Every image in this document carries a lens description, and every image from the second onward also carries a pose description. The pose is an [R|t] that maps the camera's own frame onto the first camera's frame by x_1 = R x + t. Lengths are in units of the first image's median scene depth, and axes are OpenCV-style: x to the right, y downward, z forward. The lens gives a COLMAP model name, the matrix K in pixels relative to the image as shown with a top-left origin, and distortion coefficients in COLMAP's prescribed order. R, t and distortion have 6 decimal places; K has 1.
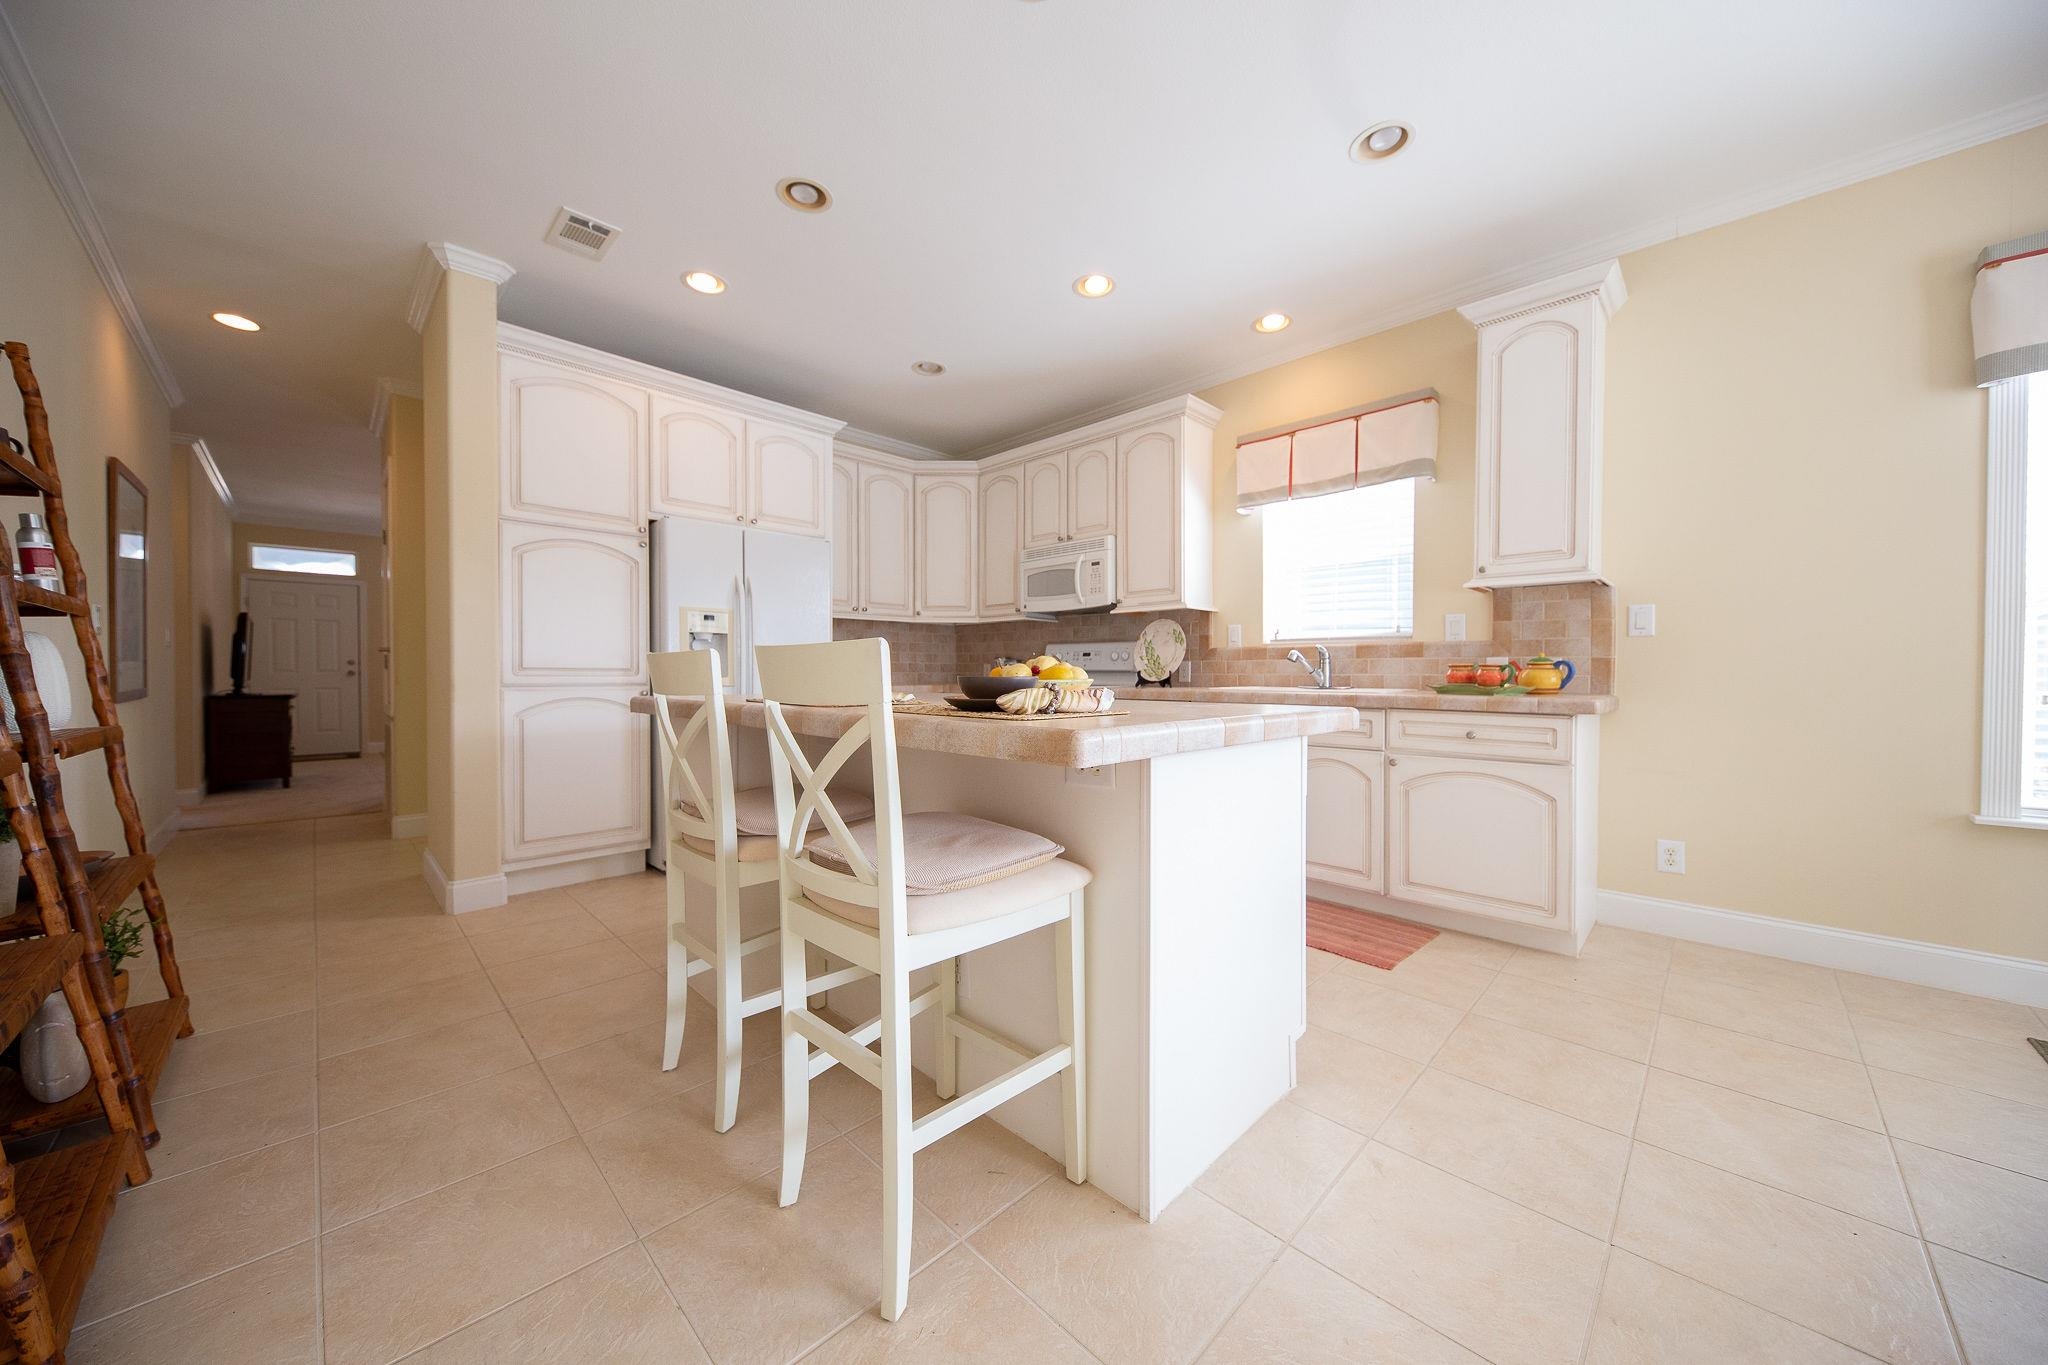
lens RADIAL K [[709.2, 0, 1024.0], [0, 709.2, 682.5], [0, 0, 1]] dist [0.010084, -0.006605]
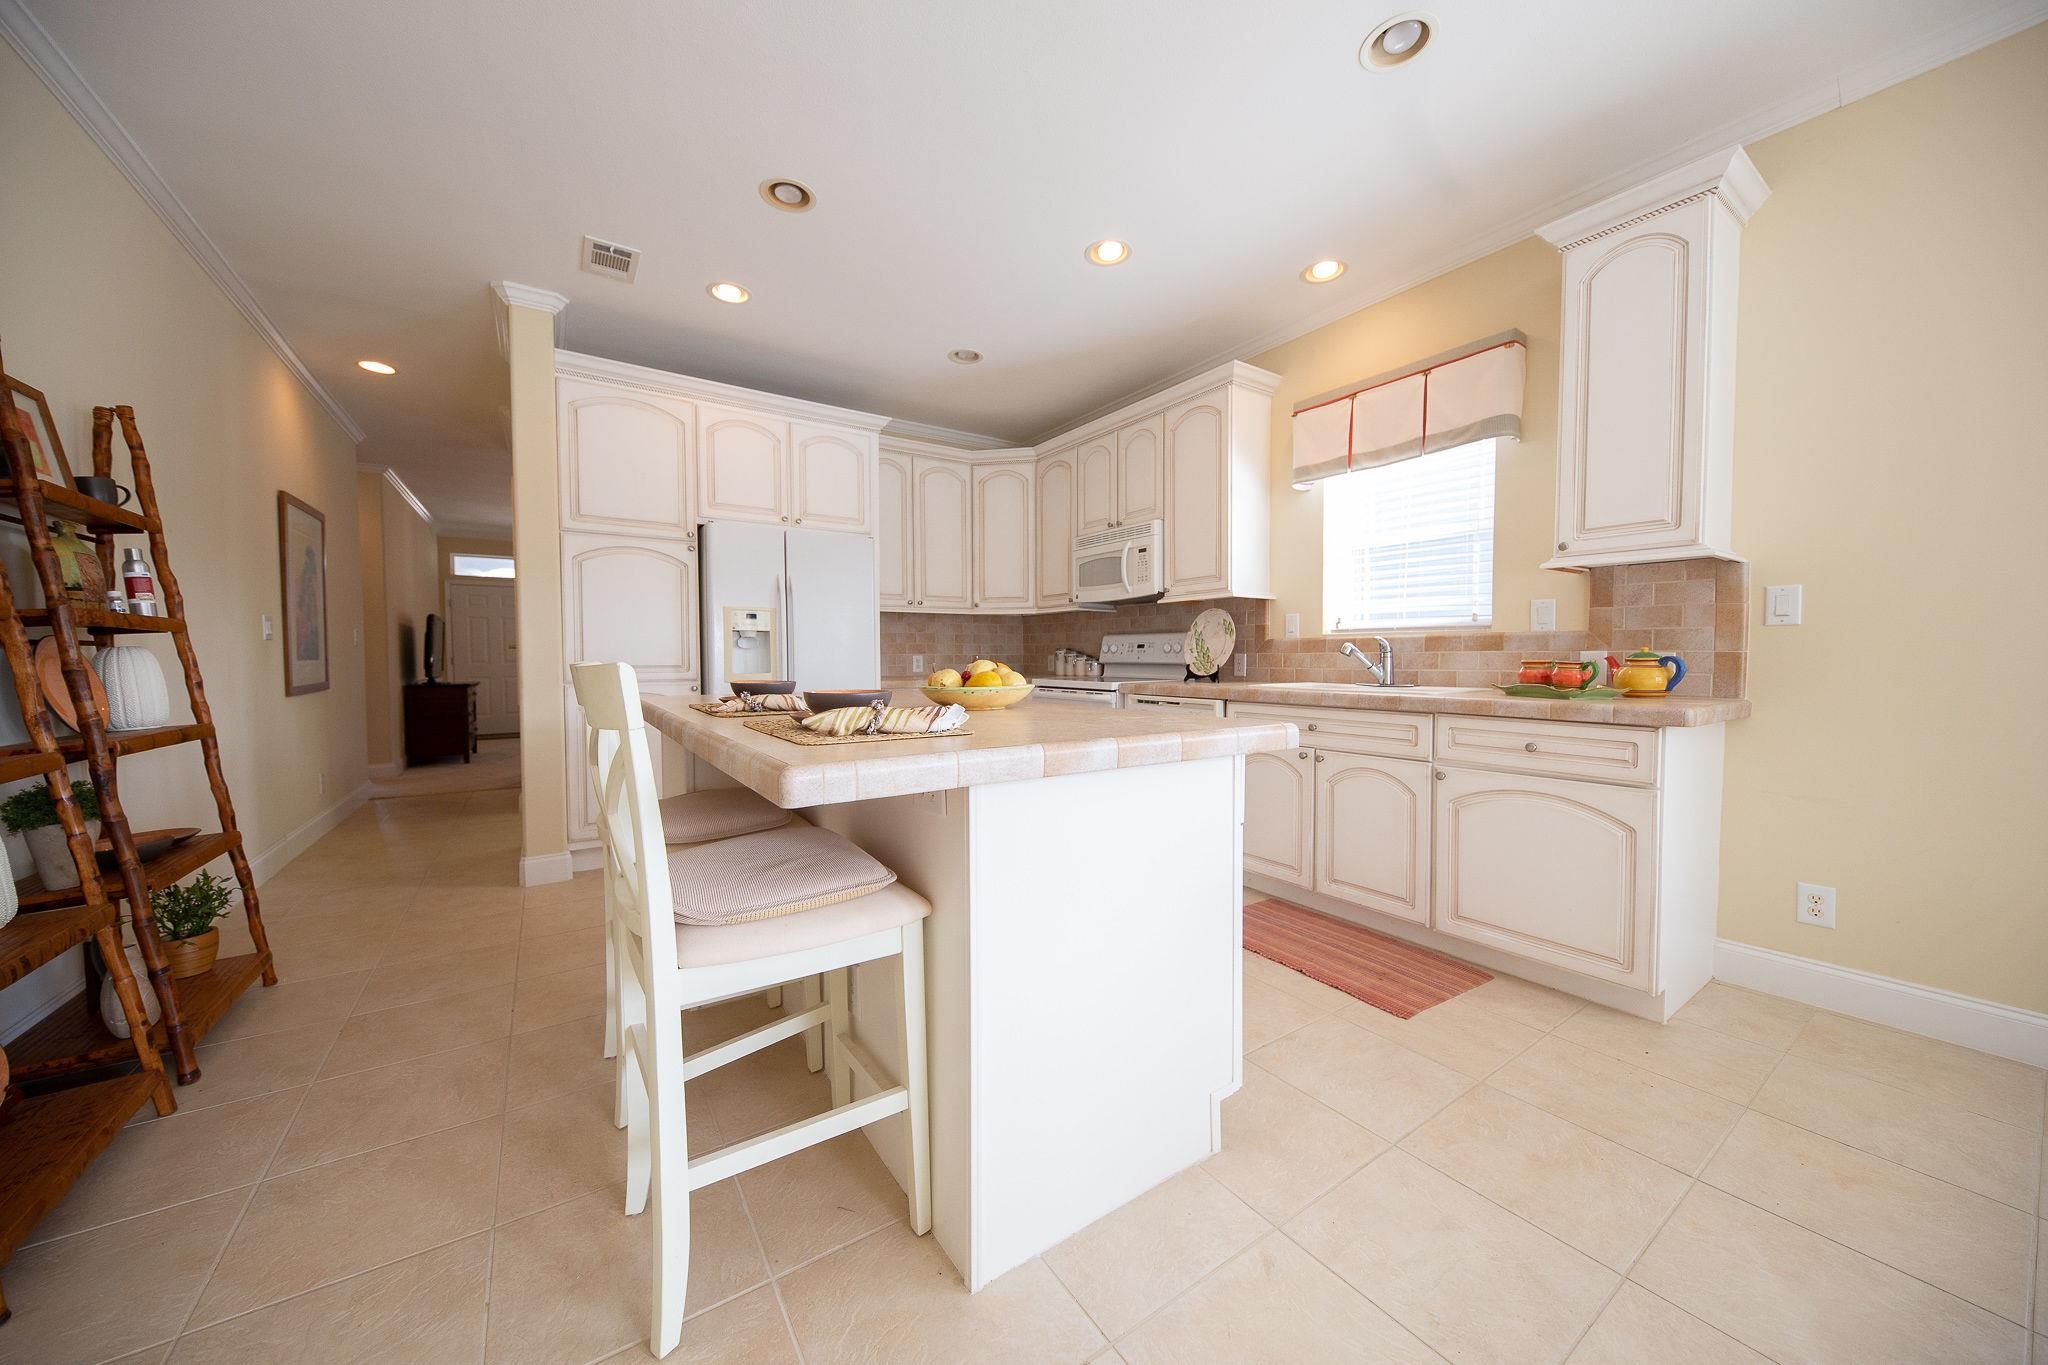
lens RADIAL K [[709.2, 0, 1024.0], [0, 709.2, 682.5], [0, 0, 1]] dist [0.010084, -0.006605]
pose [[0.980913, 0.002551, -0.194429, 0.160852], [0.001986, 0.999730, 0.023140, -0.017630], [0.194435, -0.023085, 0.980644, 0.051638]]
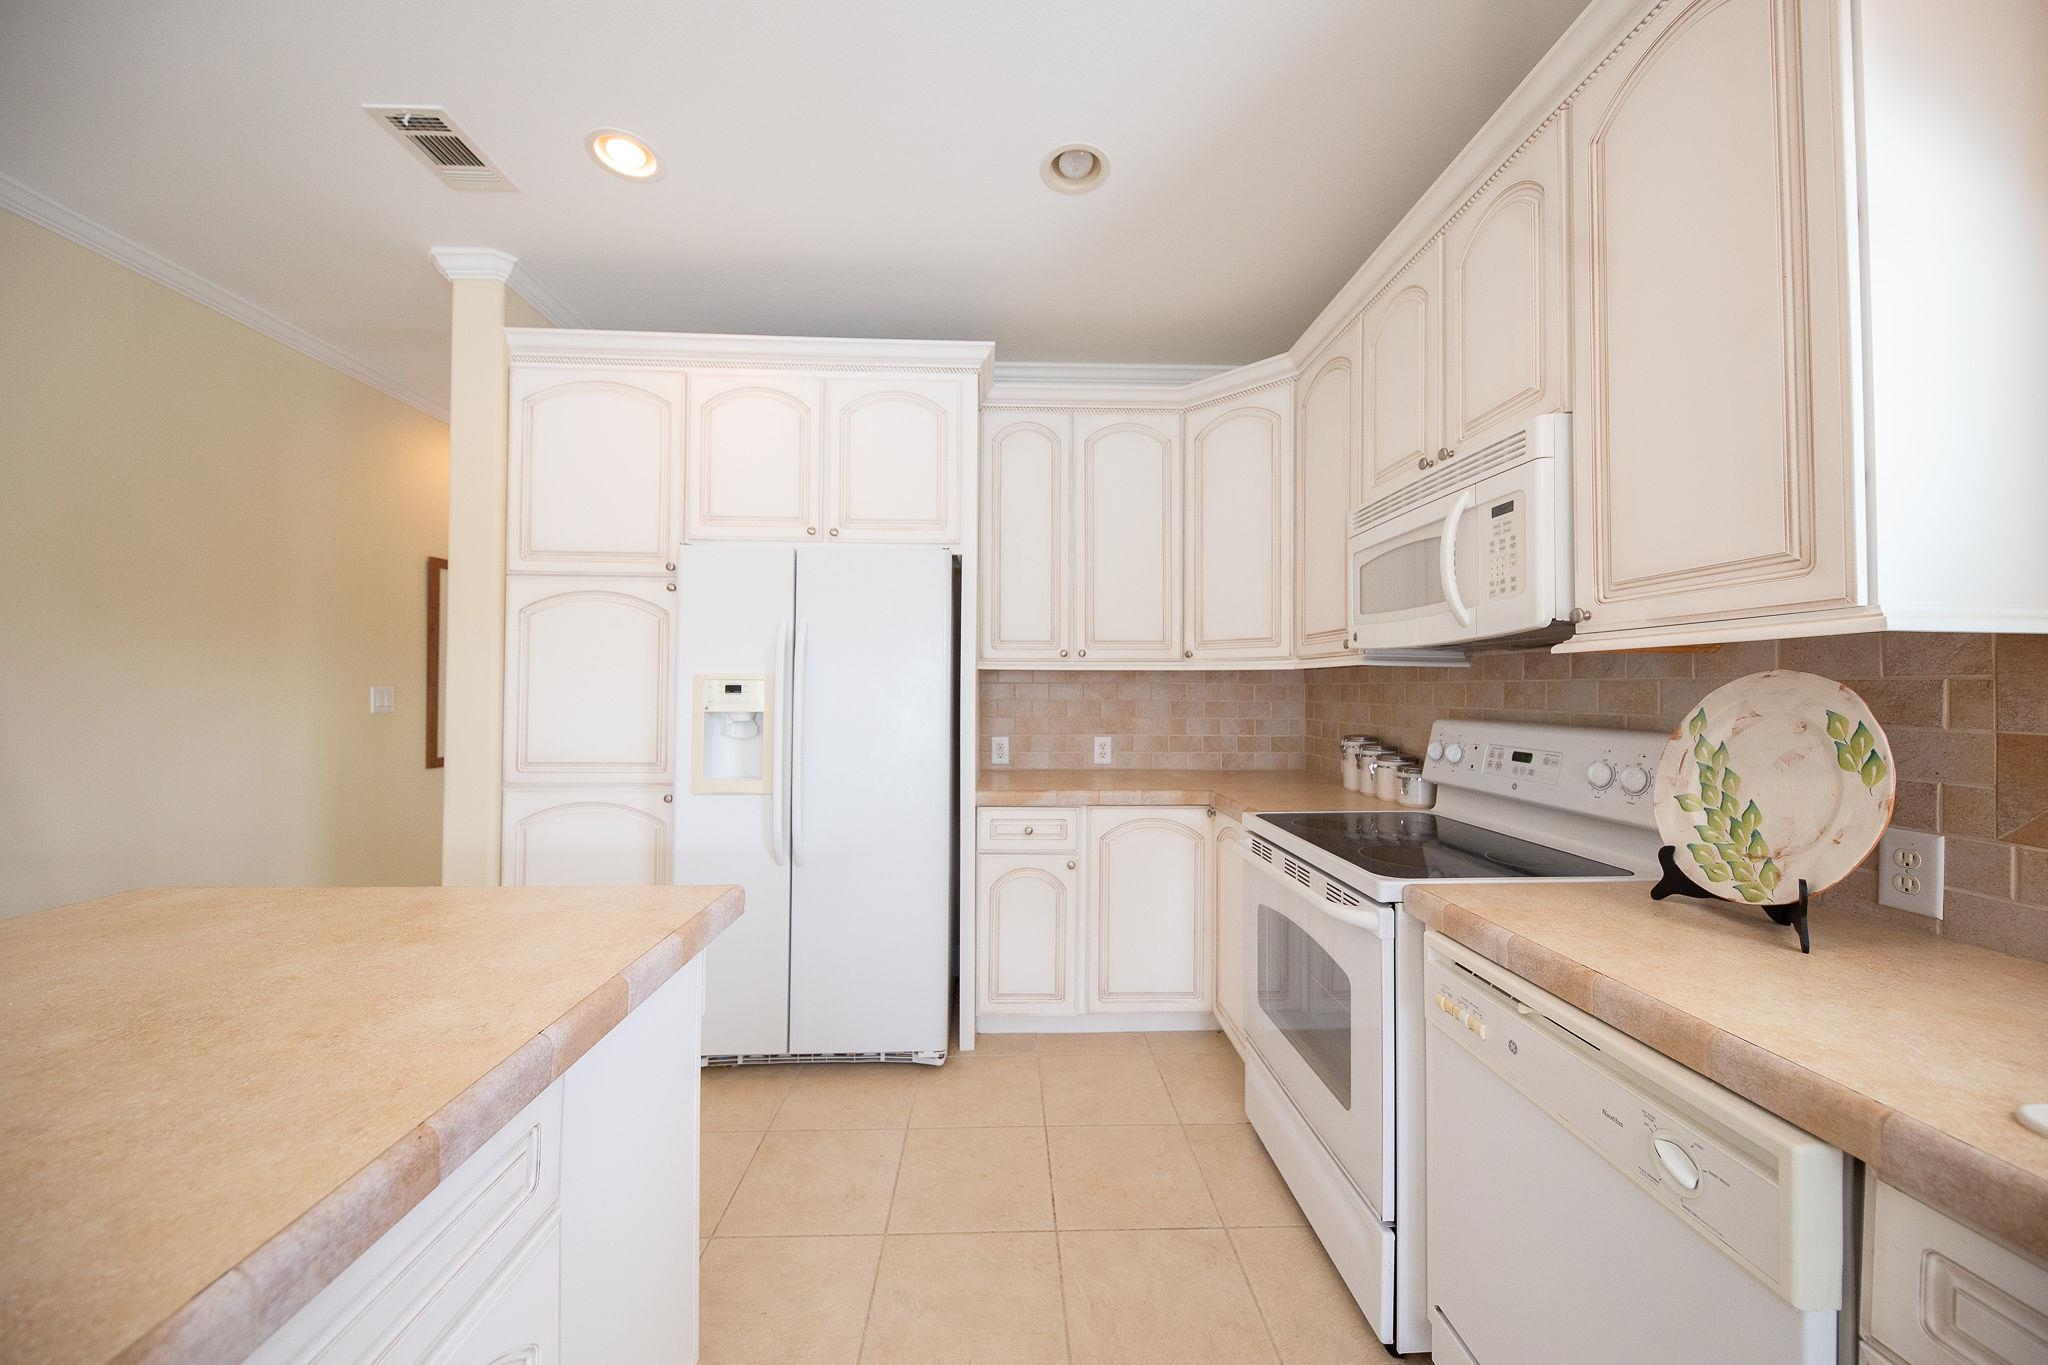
lens RADIAL K [[709.2, 0, 1024.0], [0, 709.2, 682.5], [0, 0, 1]] dist [0.010084, -0.006605]
pose [[0.730255, -0.004426, -0.683161, 0.205949], [-0.013543, 0.999689, -0.020953, -0.090338], [0.683041, 0.024553, 0.729967, 0.732646]]
